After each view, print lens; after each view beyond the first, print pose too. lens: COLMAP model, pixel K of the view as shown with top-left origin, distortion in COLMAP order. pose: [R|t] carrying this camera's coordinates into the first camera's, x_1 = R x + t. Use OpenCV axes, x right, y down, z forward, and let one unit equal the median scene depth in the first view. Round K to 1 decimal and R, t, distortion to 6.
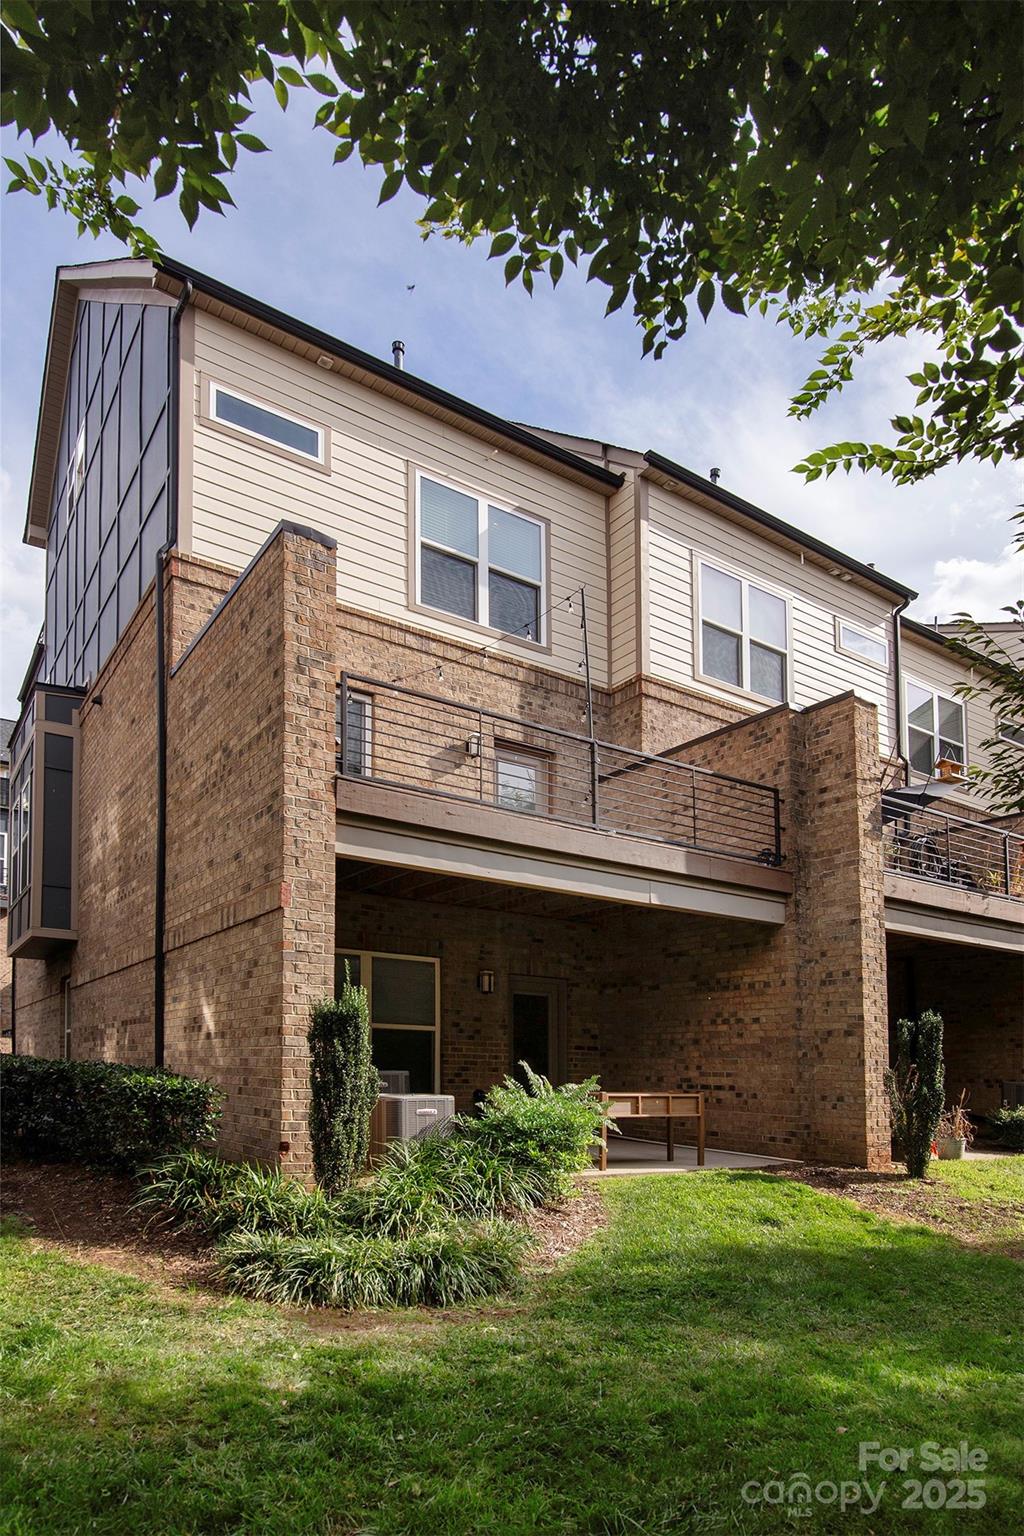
lens RADIAL K [[809.6, 0, 520.2], [0, 809.6, 869.6], [0, 0, 1]] dist [-0.000776, -0.000015]
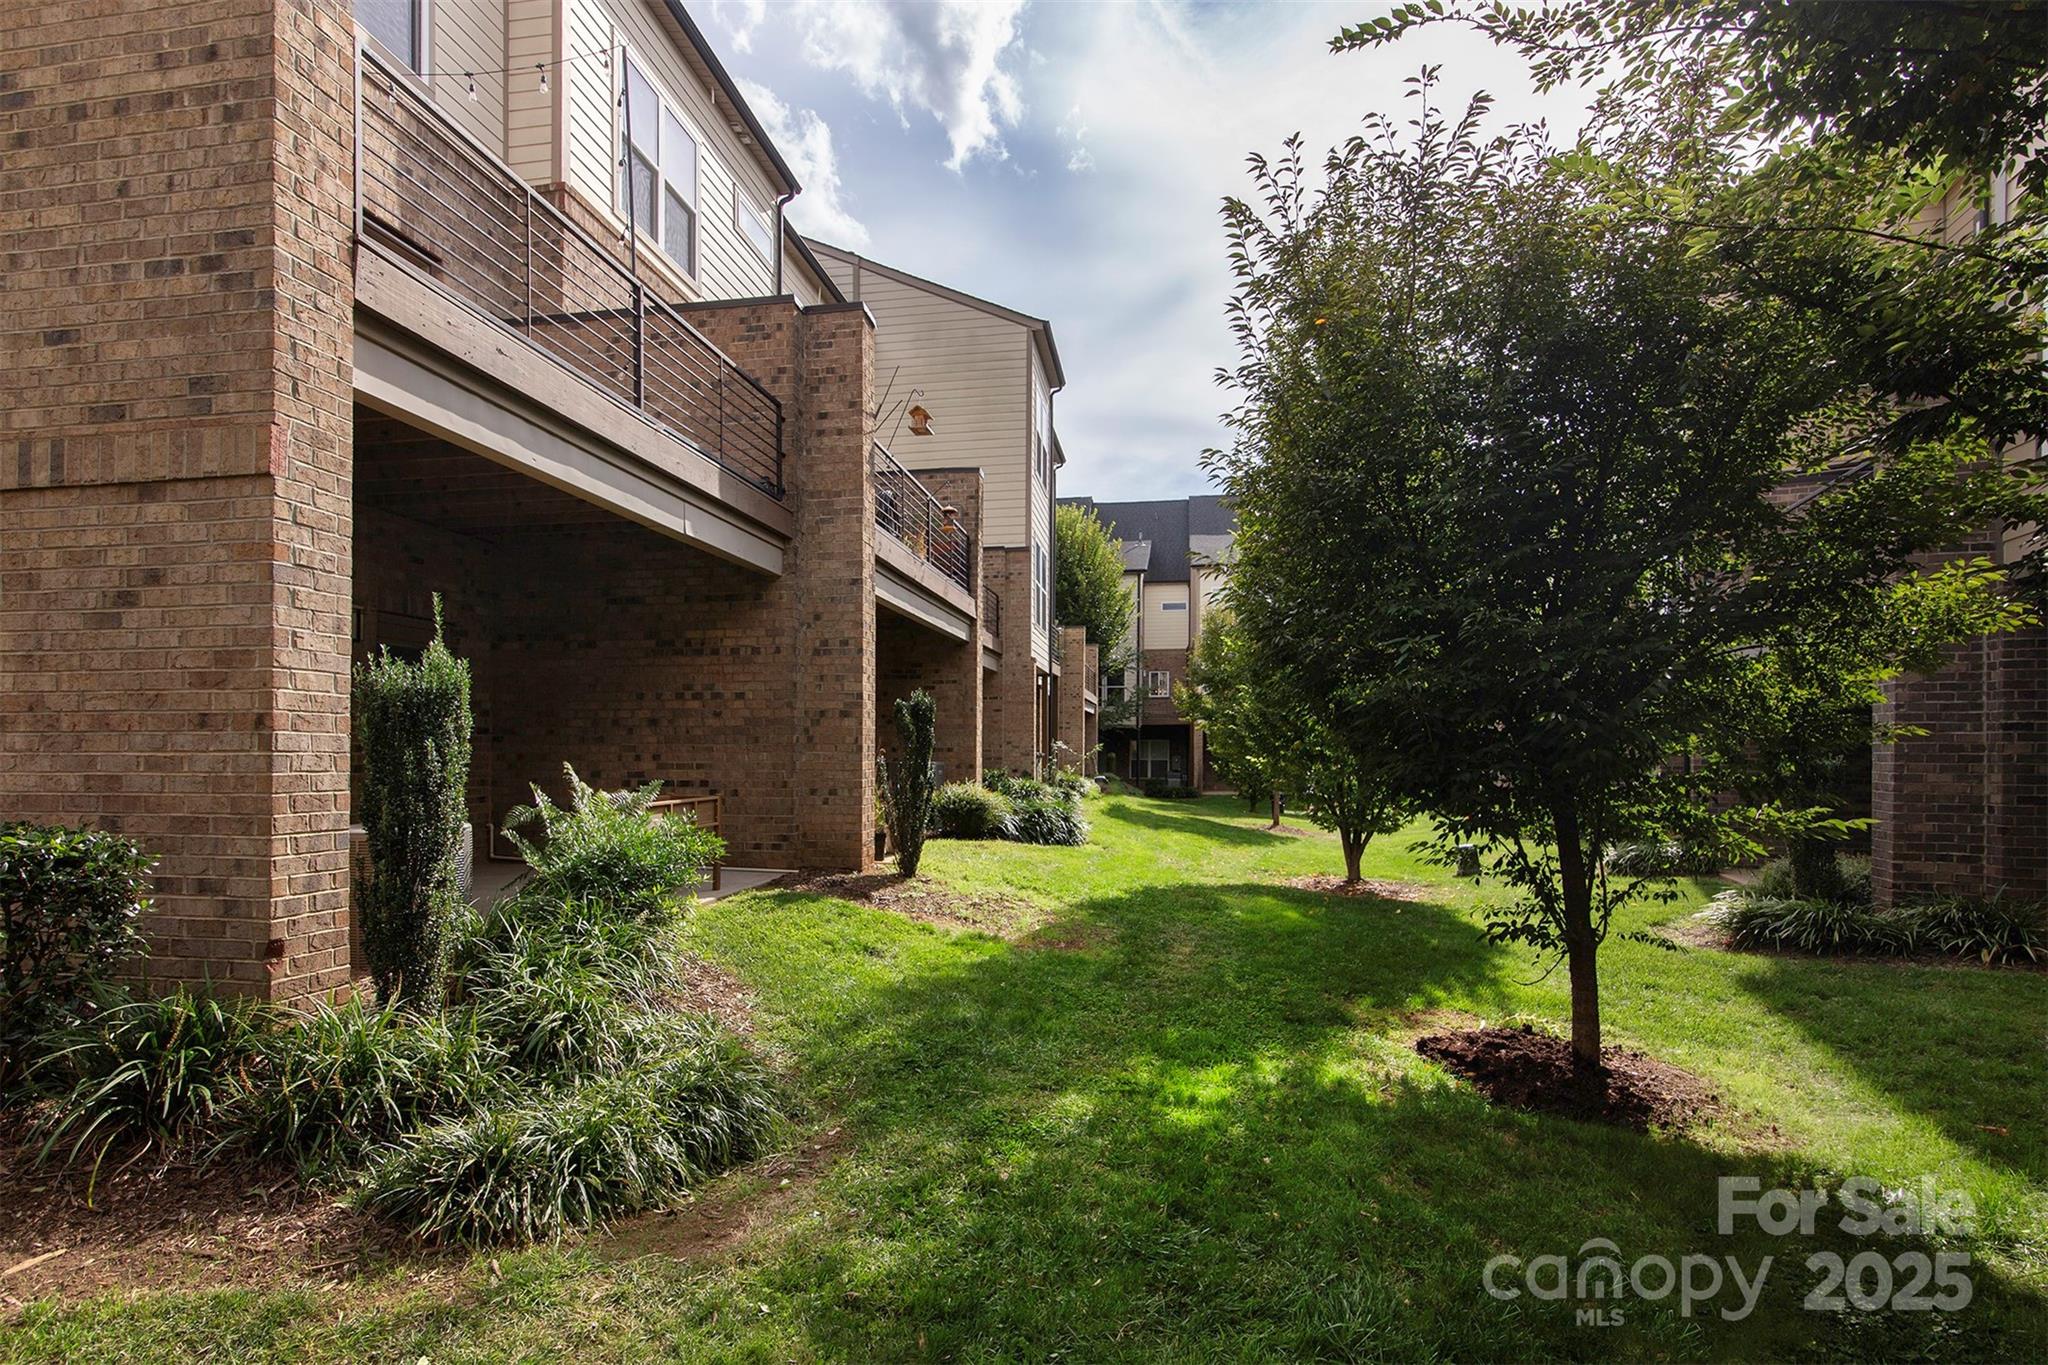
lens RADIAL K [[1030.6, 0, 1017.5], [0, 1030.6, 557.8], [0, 0, 1]] dist [-0.000799, -0.000200]
pose [[0.715159, 0.114002, 0.689602, -0.213095], [-0.158466, 0.987364, 0.001113, 0.012586], [-0.680761, -0.110074, 0.724188, 0.119366]]
